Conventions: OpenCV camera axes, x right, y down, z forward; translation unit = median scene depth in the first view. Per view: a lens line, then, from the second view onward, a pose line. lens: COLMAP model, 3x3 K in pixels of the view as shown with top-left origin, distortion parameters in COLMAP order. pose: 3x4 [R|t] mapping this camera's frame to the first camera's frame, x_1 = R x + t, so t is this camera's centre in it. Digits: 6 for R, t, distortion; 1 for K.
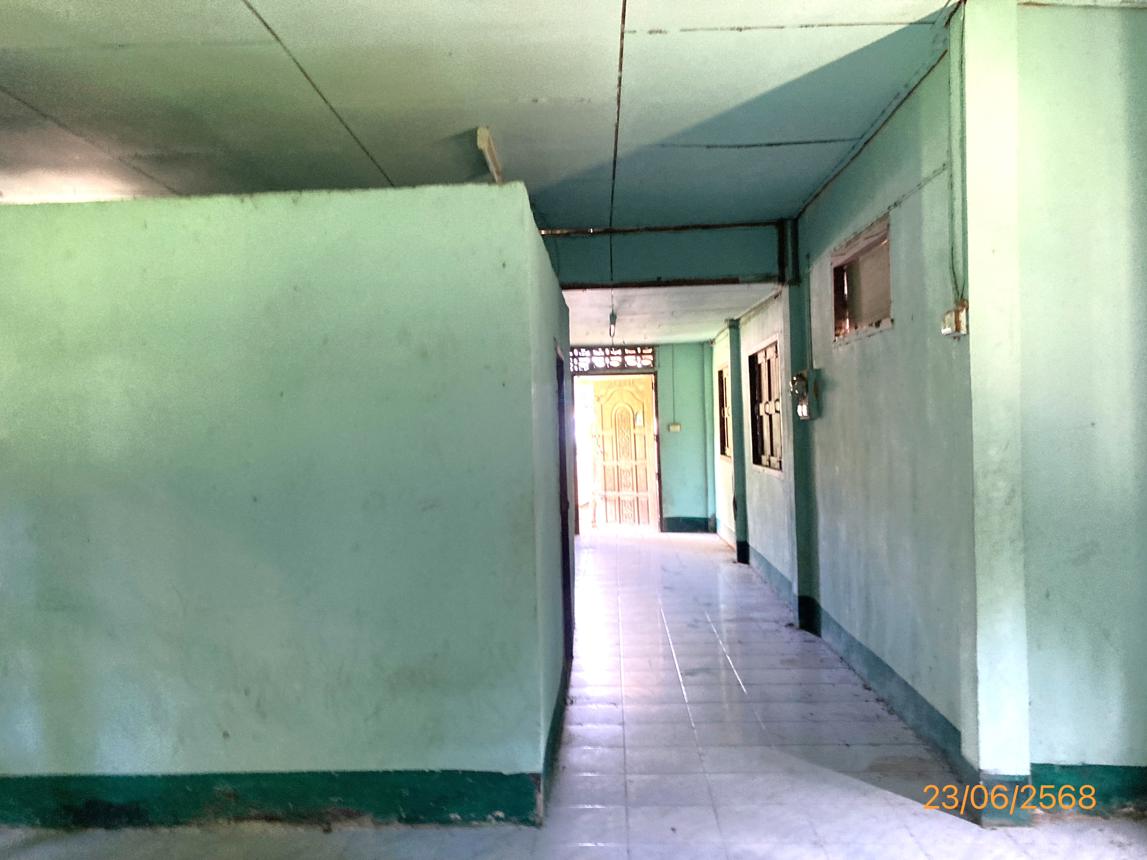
lens RADIAL K [[902.6, 0, 573.5], [0, 902.6, 430.0], [0, 0, 1]] dist [0.009040, -0.009419]
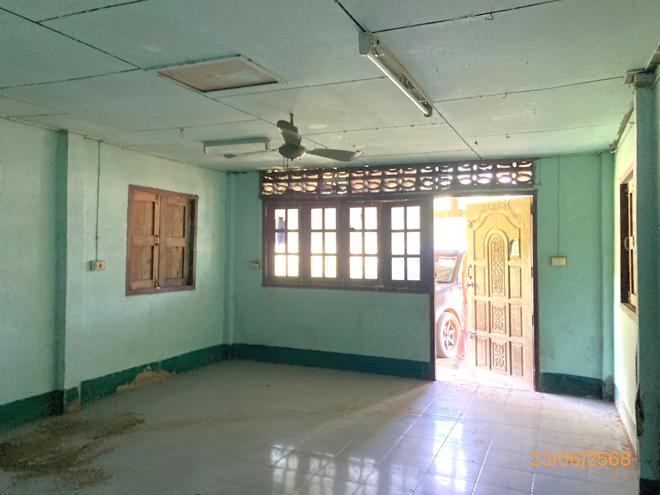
lens RADIAL K [[537.4, 0, 330.2], [0, 537.4, 239.6], [0, 0, 1]] dist [-0.006414, 0.003164]
pose [[0.935366, 0.028671, -0.352516, 0.063925], [-0.036464, 0.999215, -0.015487, -0.004703], [0.351795, 0.027340, 0.935678, 0.346922]]
